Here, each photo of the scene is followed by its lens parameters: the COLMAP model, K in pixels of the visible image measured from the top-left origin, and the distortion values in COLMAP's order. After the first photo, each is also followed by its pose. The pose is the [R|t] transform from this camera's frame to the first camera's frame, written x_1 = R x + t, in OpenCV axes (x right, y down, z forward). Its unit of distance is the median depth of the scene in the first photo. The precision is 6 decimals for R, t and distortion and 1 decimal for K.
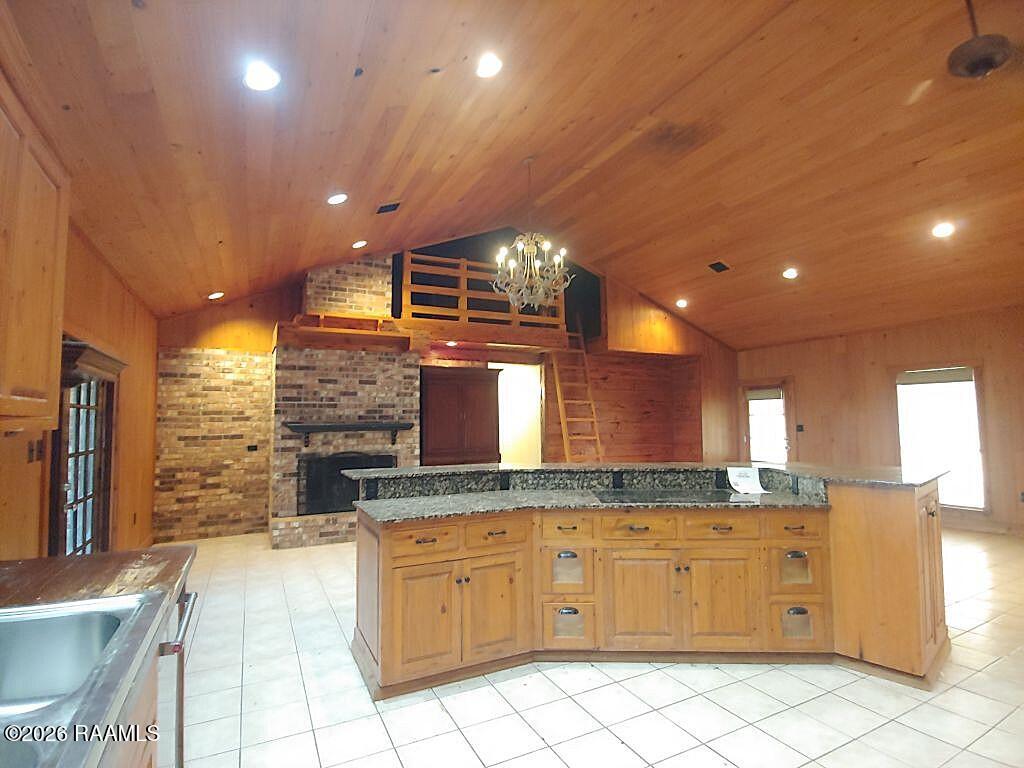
lens RADIAL K [[513.8, 0, 513.8], [0, 513.8, 386.6], [0, 0, 1]] dist [-0.024447, 0.000752]
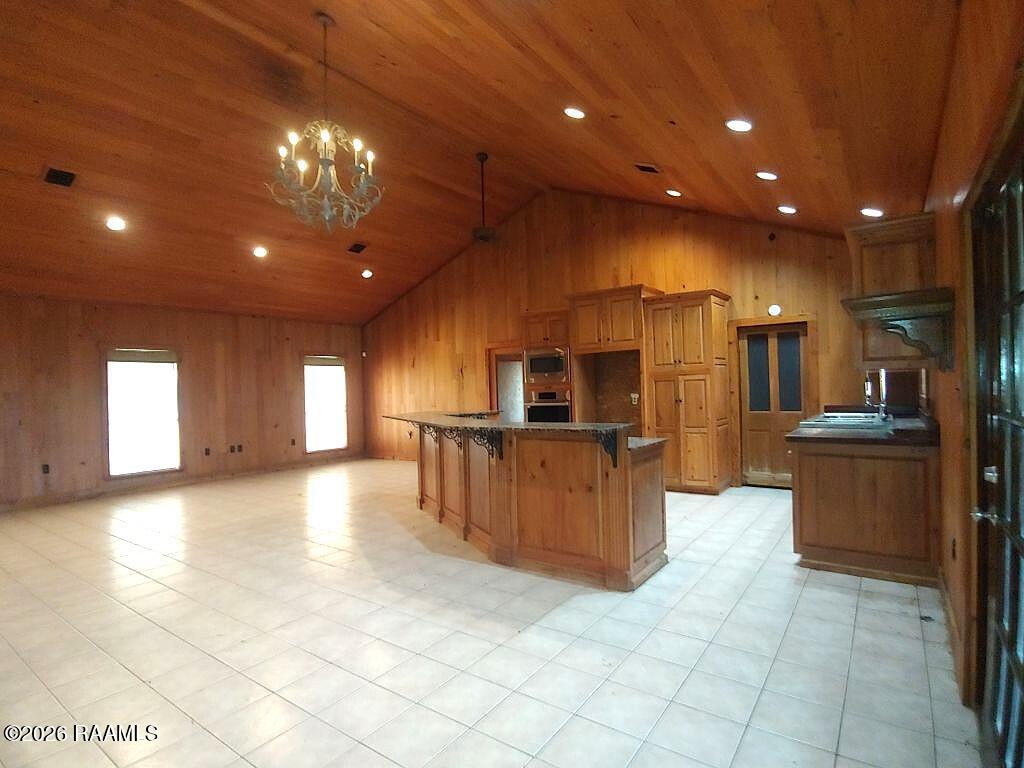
lens RADIAL K [[513.8, 0, 513.8], [0, 513.8, 386.6], [0, 0, 1]] dist [-0.024447, 0.000752]
pose [[-0.459958, 0.031843, 0.887370, -0.676139], [-0.033723, 0.998009, -0.053294, 0.099267], [-0.887300, -0.054438, -0.457968, 1.012735]]
